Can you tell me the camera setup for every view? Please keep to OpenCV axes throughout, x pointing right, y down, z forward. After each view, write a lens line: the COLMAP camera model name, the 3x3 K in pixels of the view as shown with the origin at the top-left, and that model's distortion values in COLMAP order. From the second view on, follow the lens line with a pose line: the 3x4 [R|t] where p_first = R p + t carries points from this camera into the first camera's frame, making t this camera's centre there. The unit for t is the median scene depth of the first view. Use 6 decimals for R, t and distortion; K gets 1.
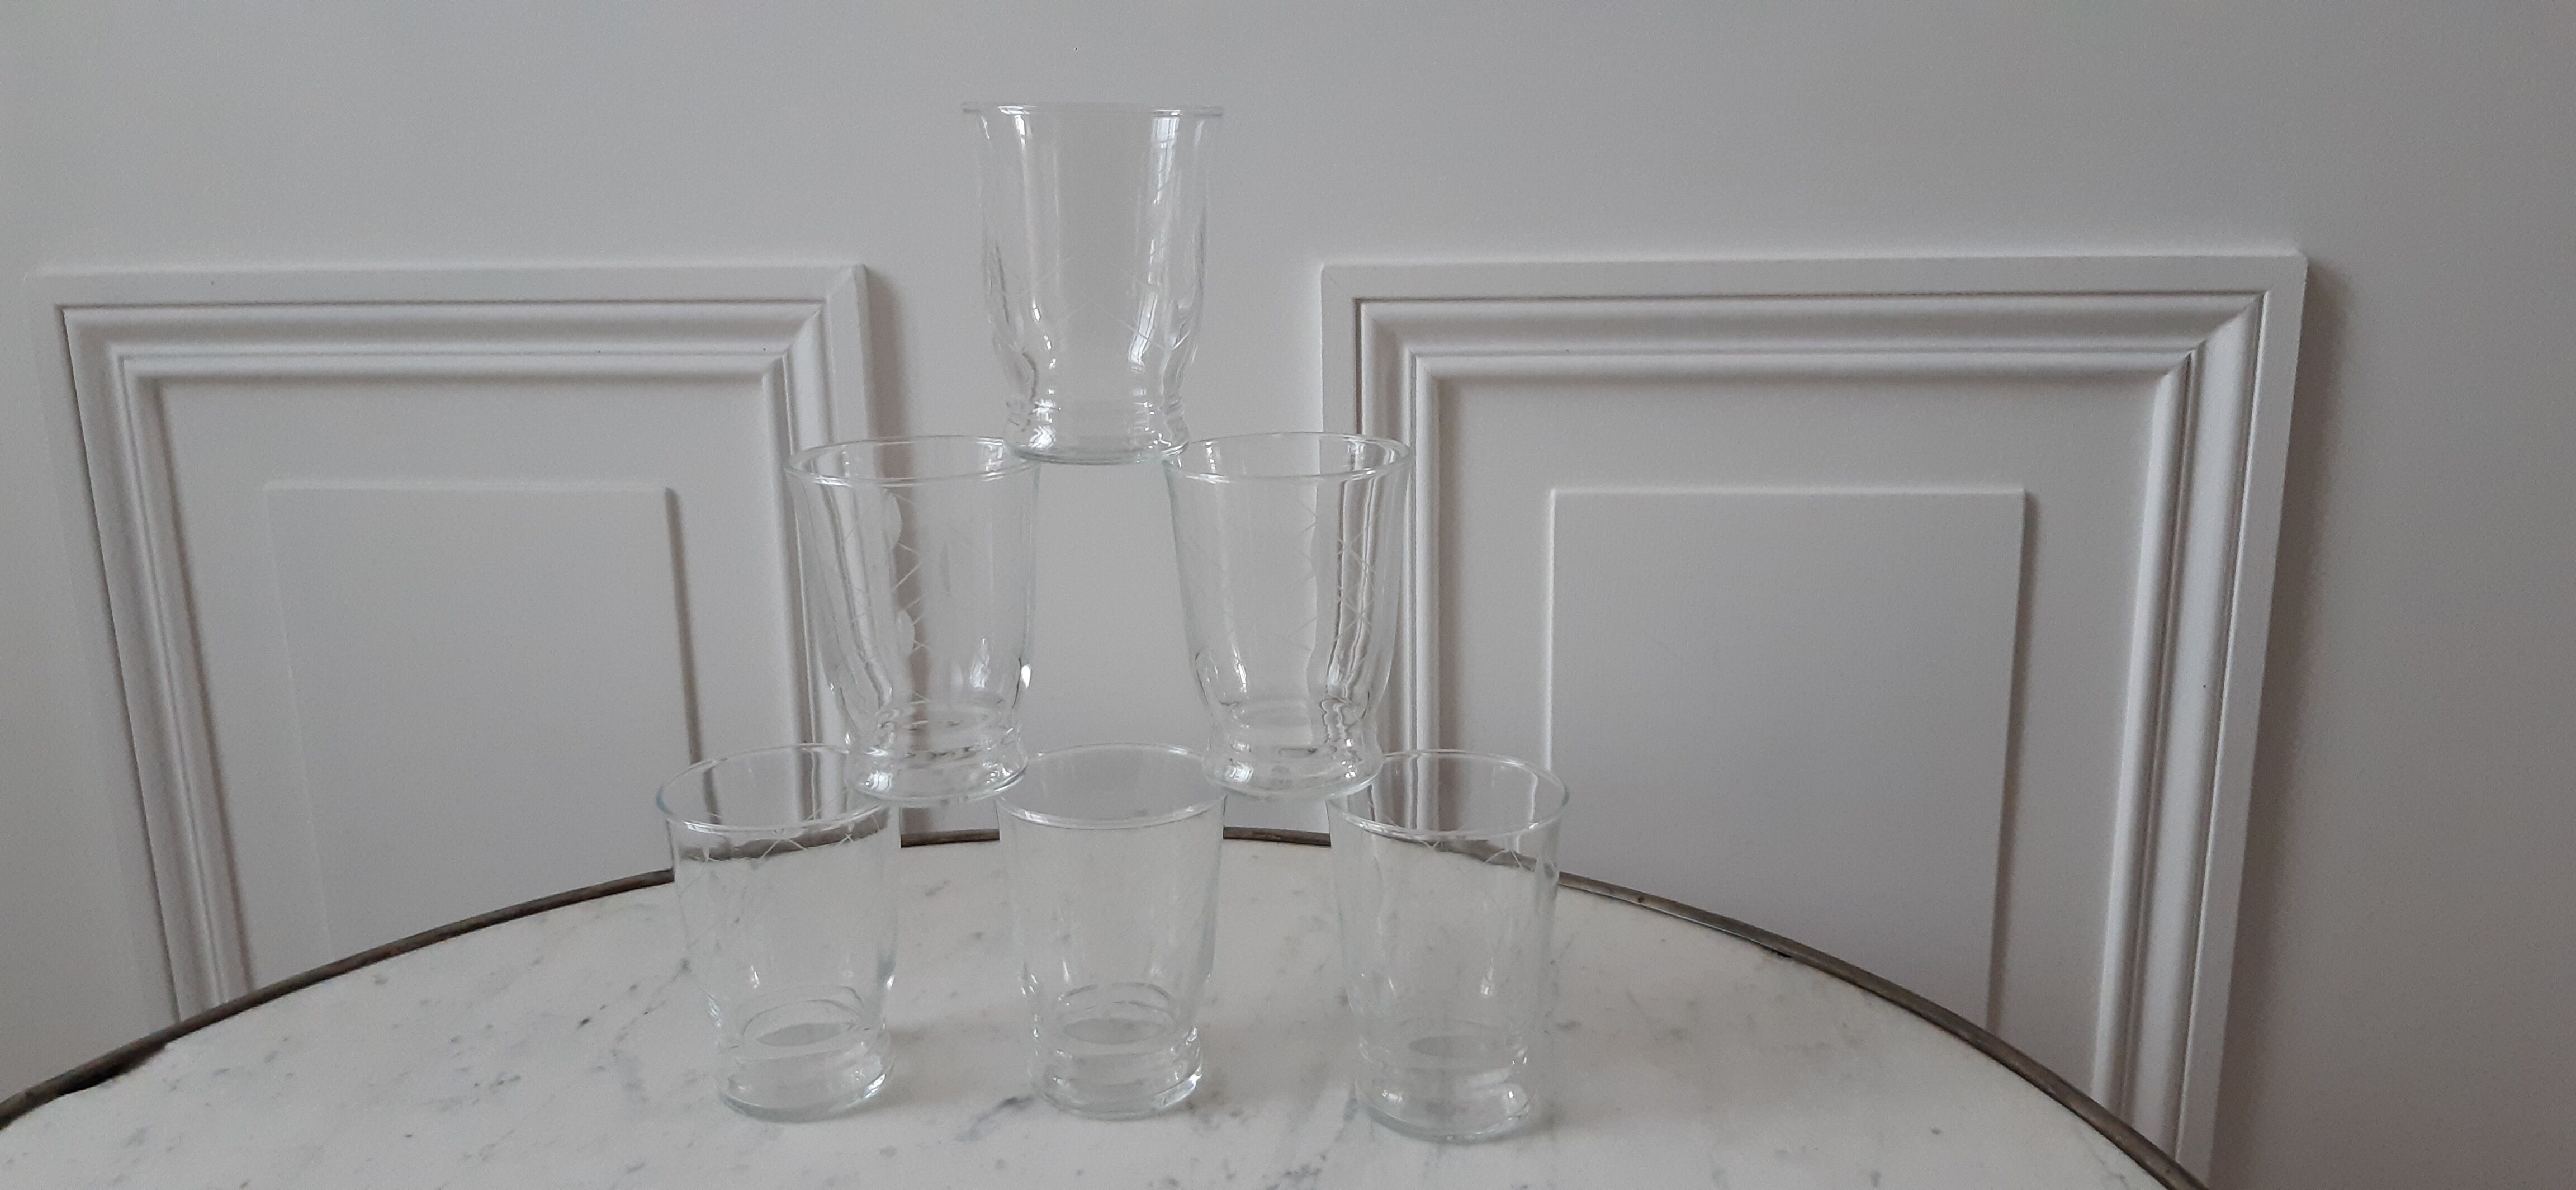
lens RADIAL K [[2057.8, 0, 1280.4], [0, 2057.8, 590.6], [0, 0, 1]] dist [0.075707, -0.166752]
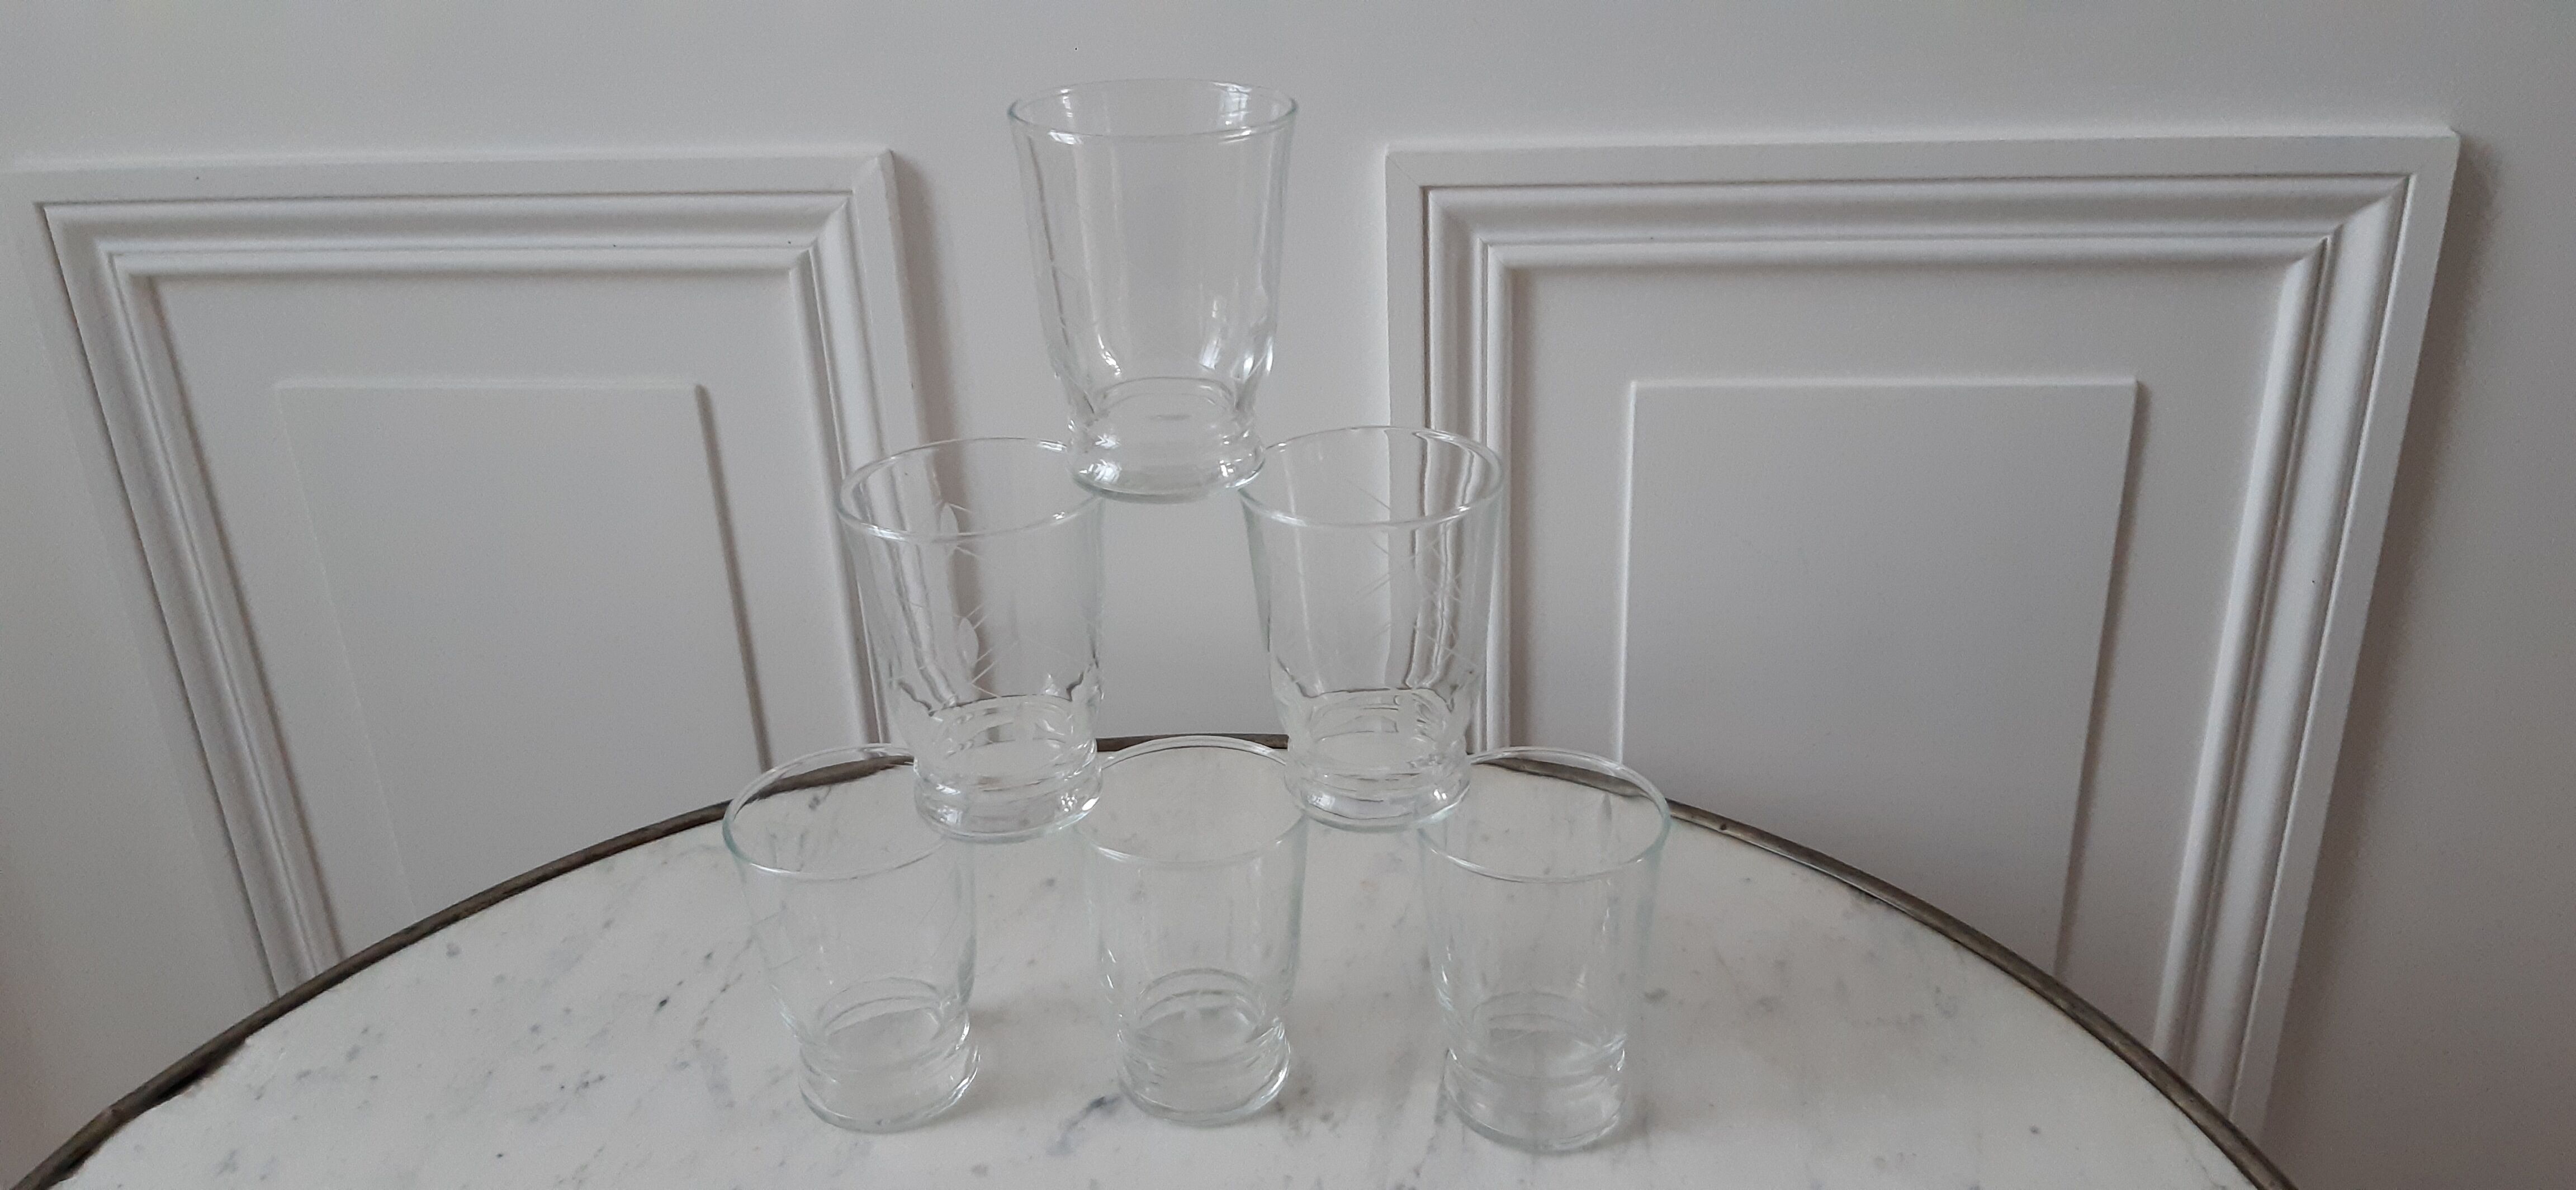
lens RADIAL K [[2057.8, 0, 1280.4], [0, 2057.8, 590.6], [0, 0, 1]] dist [0.075707, -0.166752]
pose [[0.999716, -0.020344, -0.012382, -0.020745], [0.022302, 0.982095, 0.187064, -0.145760], [0.008355, -0.187287, 0.982270, 0.056677]]
